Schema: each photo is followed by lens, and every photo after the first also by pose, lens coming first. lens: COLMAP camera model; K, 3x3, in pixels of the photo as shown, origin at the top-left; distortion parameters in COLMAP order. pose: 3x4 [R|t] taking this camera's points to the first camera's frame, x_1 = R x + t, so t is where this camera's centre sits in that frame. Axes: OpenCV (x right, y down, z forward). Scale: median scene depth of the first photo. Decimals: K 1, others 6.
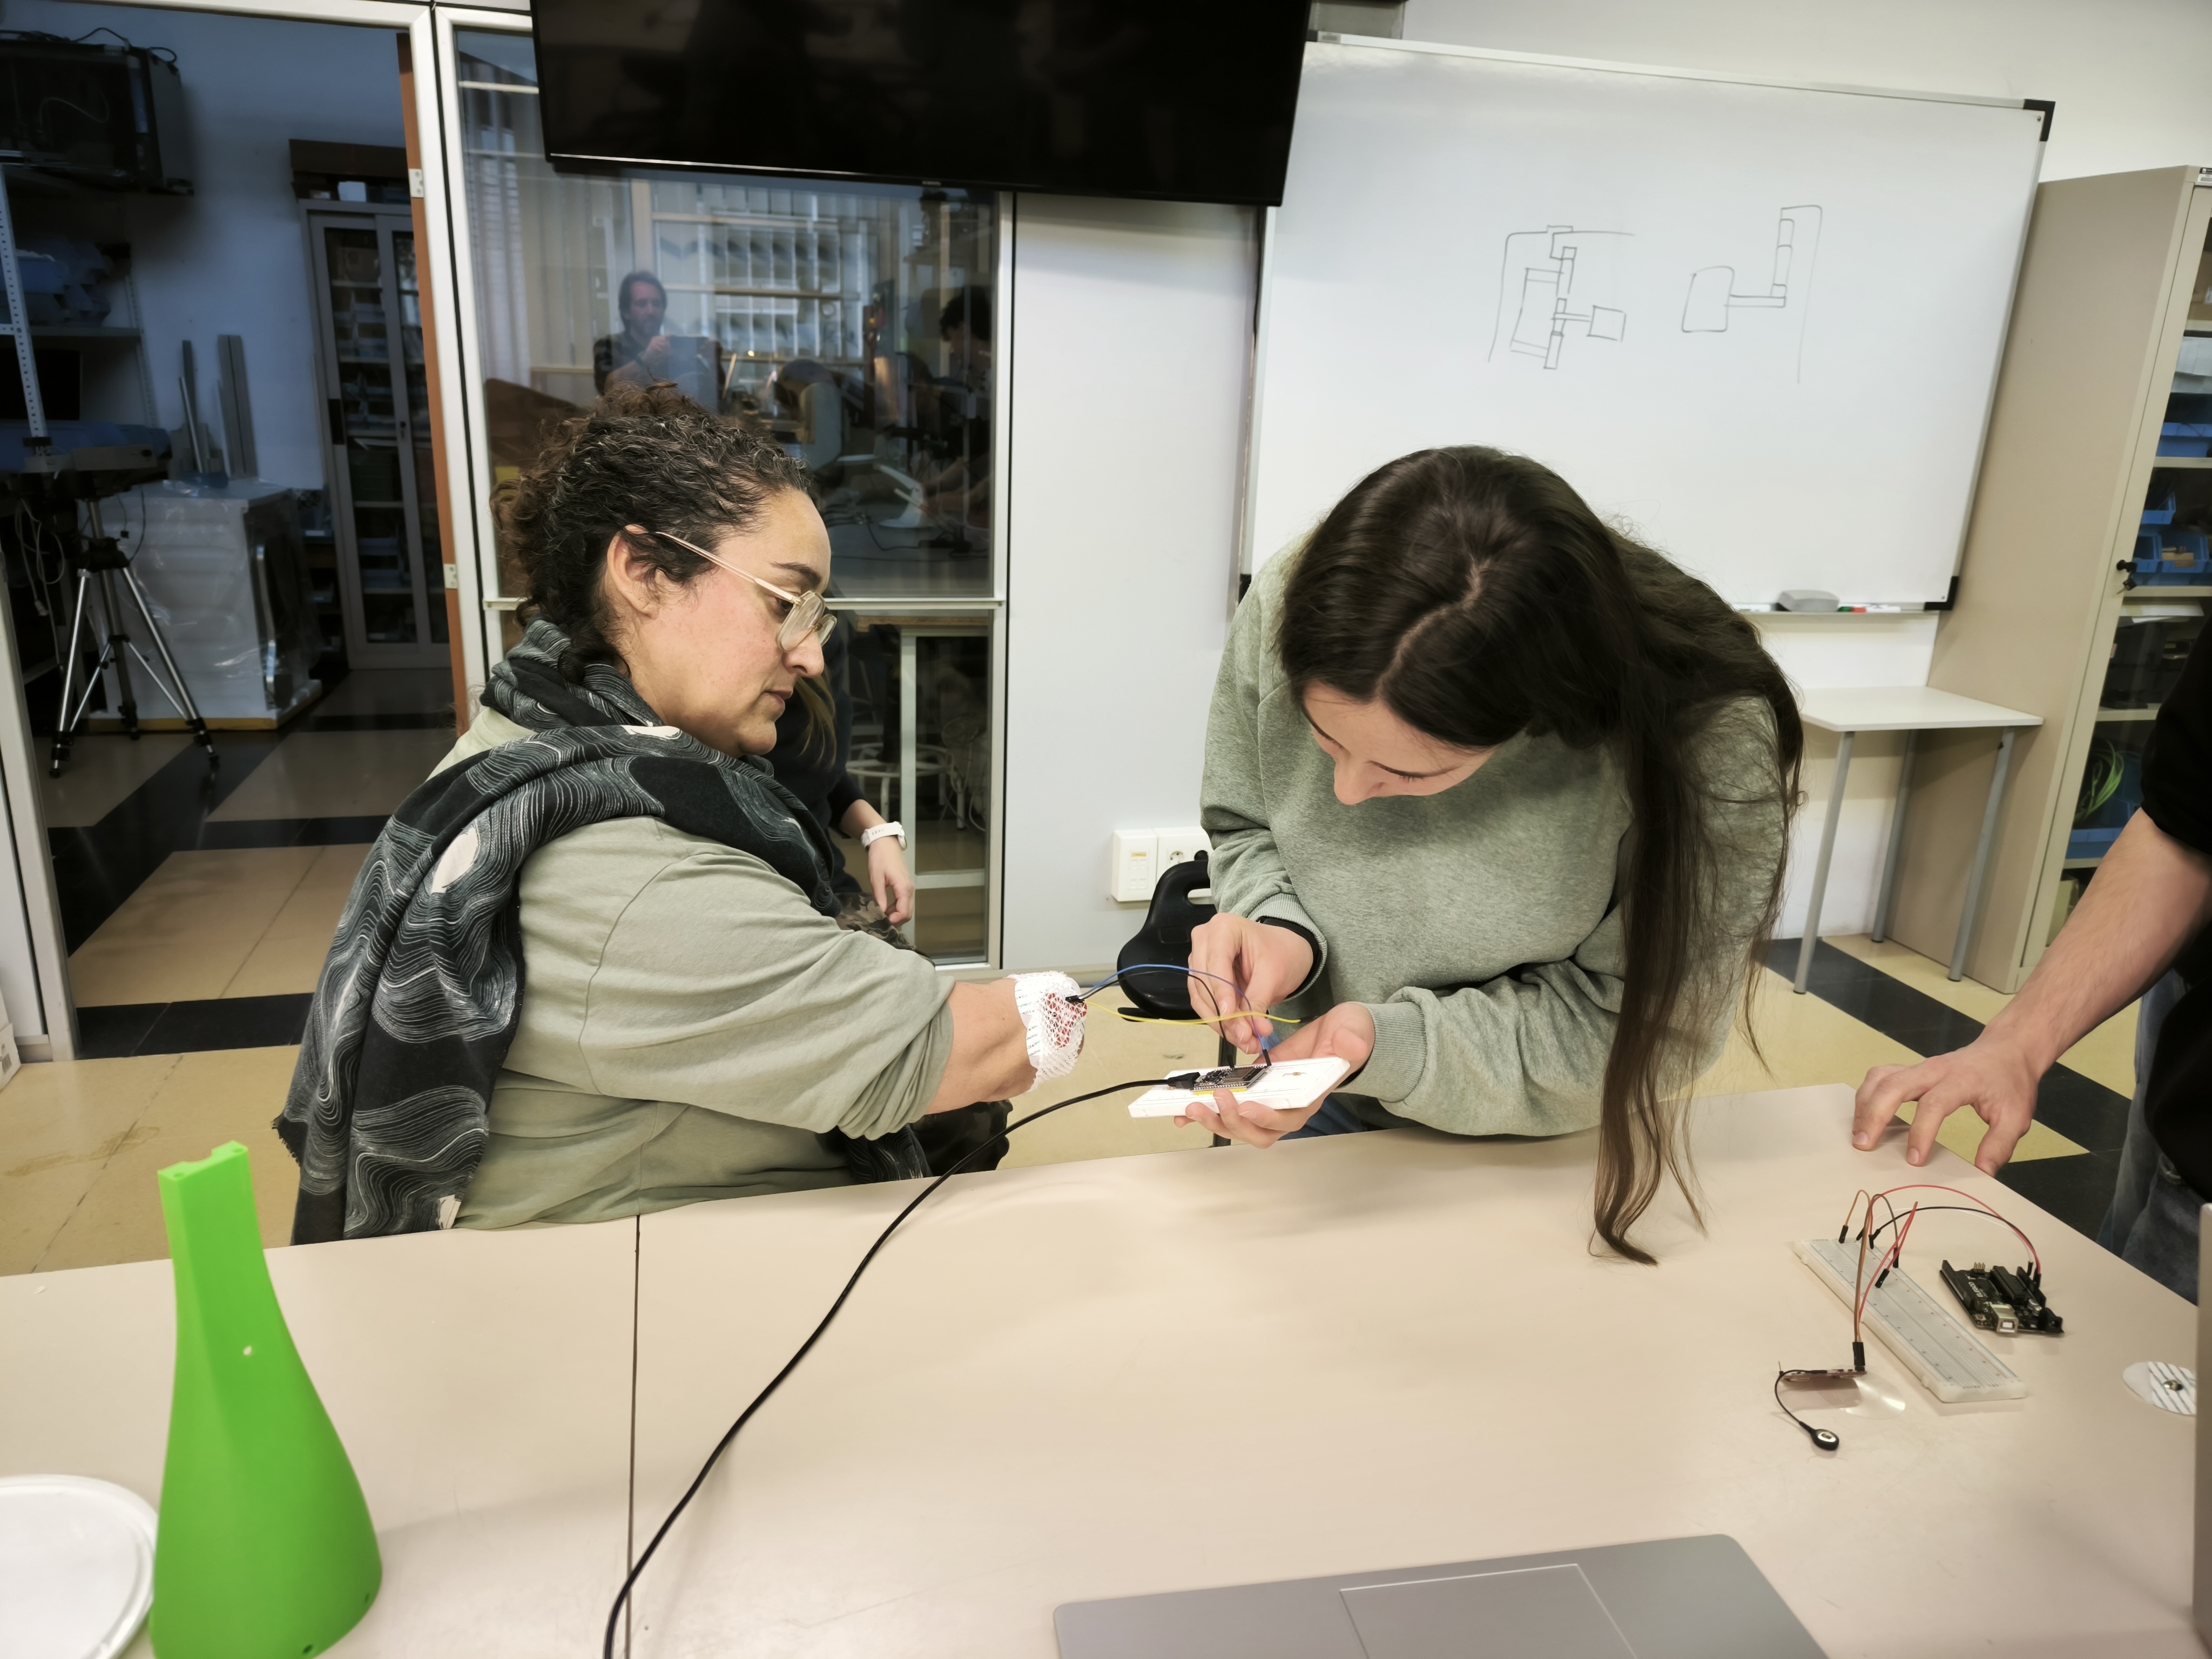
lens RADIAL K [[1548.9, 0, 1106.0], [0, 1548.9, 829.5], [0, 0, 1]] dist [0.000901, -0.000185]
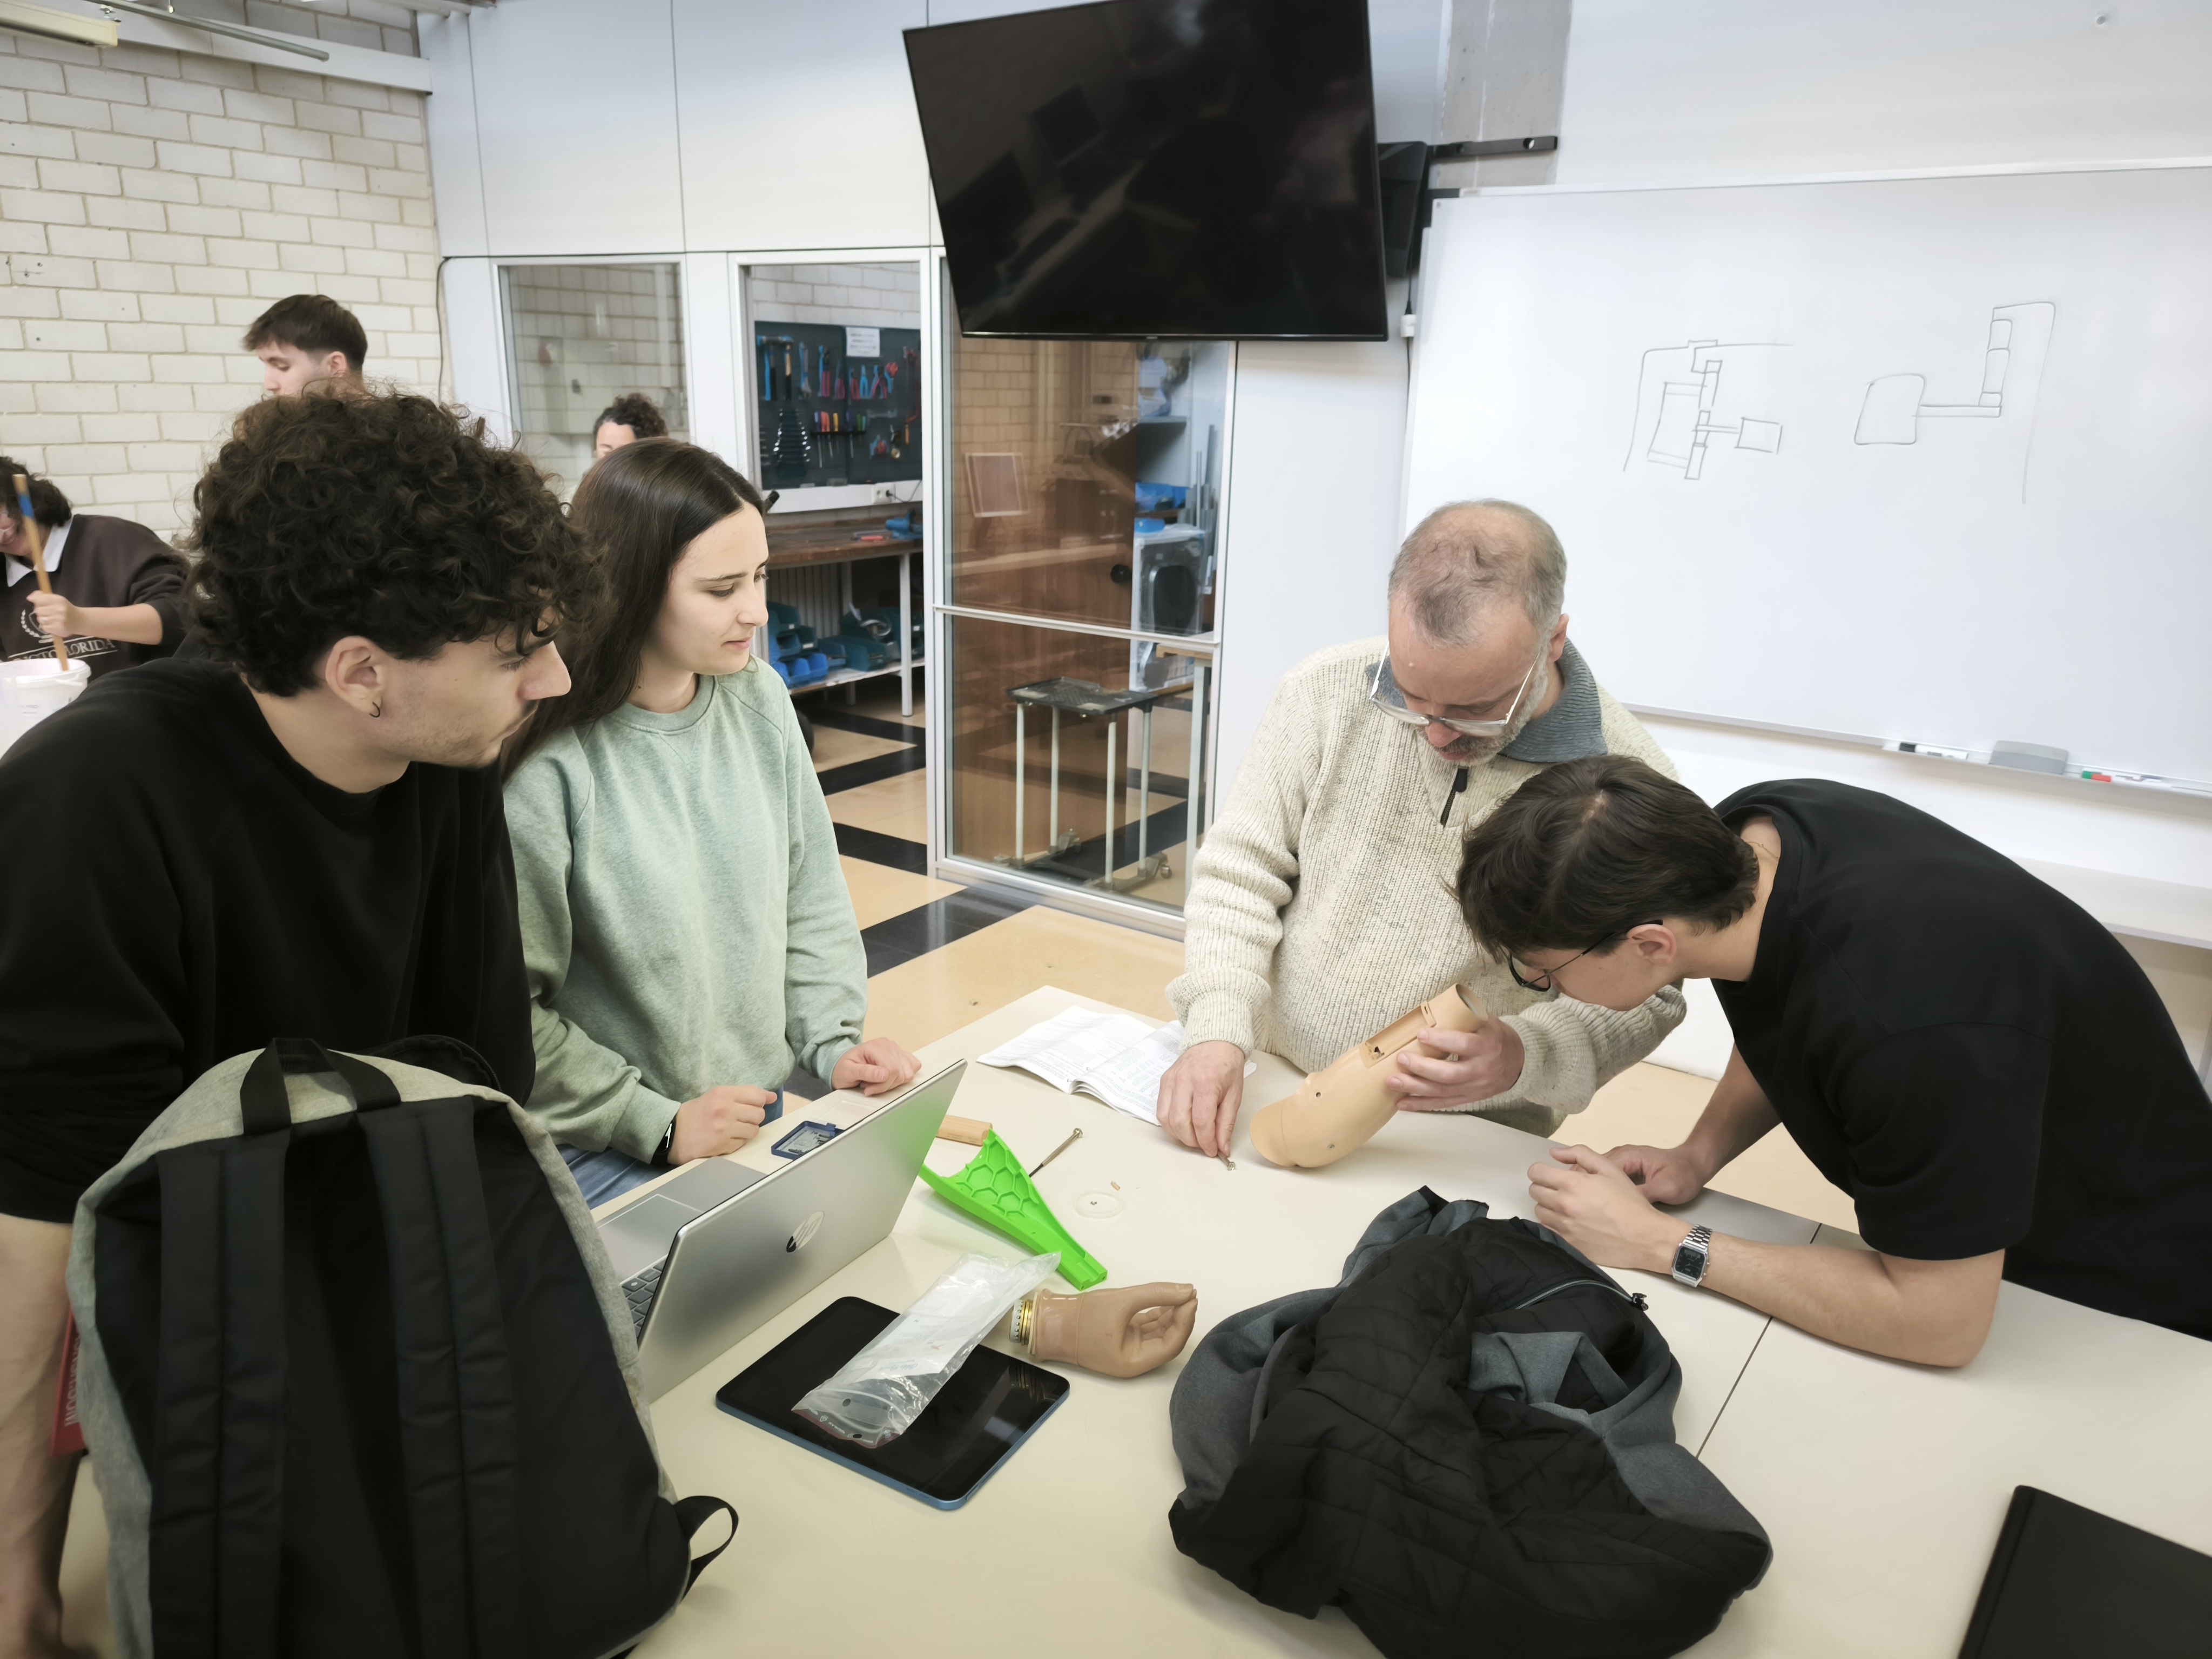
lens RADIAL K [[1548.9, 0, 1106.0], [0, 1548.9, 829.5], [0, 0, 1]] dist [0.000901, -0.000185]
pose [[0.647430, 0.196109, -0.736461, 0.835275], [-0.222198, 0.972916, 0.063737, -0.055577], [0.729014, 0.122375, 0.673470, 0.072070]]
